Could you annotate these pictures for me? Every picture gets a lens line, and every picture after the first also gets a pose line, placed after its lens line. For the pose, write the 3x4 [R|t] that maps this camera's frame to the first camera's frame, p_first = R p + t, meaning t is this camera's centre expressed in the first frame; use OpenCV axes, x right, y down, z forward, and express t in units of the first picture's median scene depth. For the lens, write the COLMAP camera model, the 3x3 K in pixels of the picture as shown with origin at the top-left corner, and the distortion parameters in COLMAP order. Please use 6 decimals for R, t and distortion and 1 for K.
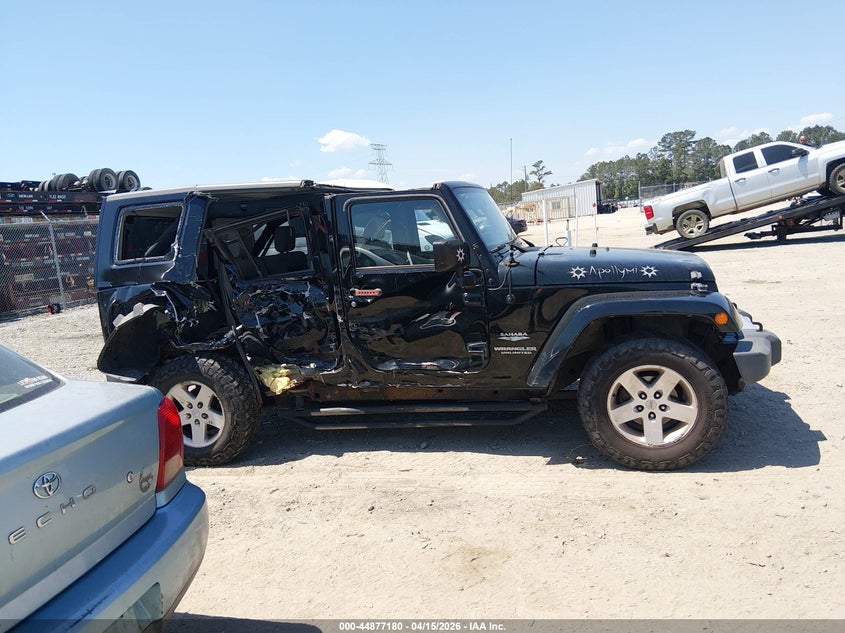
lens RADIAL K [[653.5, 0, 422.5], [0, 653.5, 316.5], [0, 0, 1]] dist [0.137116, -0.257300]
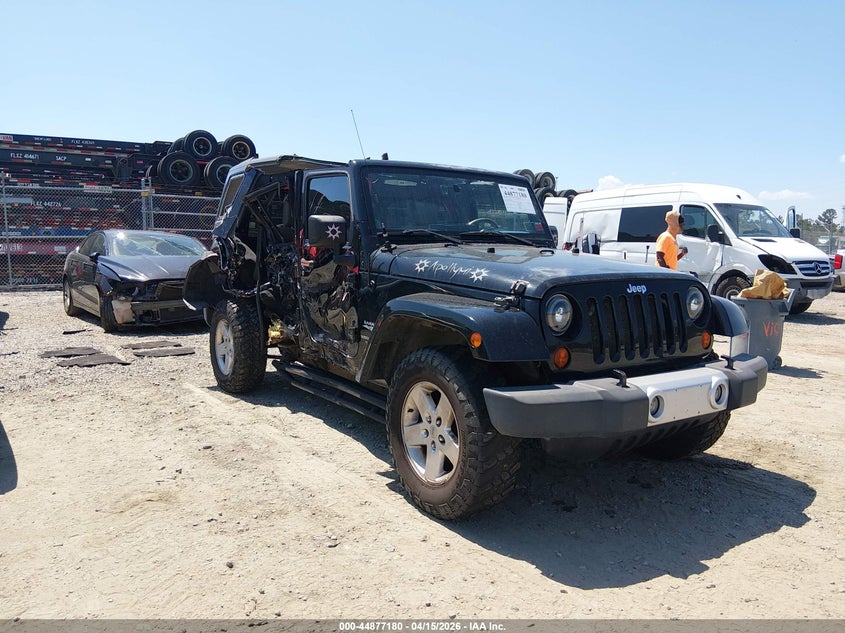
lens RADIAL K [[653.5, 0, 422.5], [0, 653.5, 316.5], [0, 0, 1]] dist [0.137116, -0.257300]
pose [[0.746196, 0.178620, -0.641316, 0.821179], [-0.187904, 0.980674, 0.054505, -0.049269], [0.638658, 0.079834, 0.765338, 0.349091]]
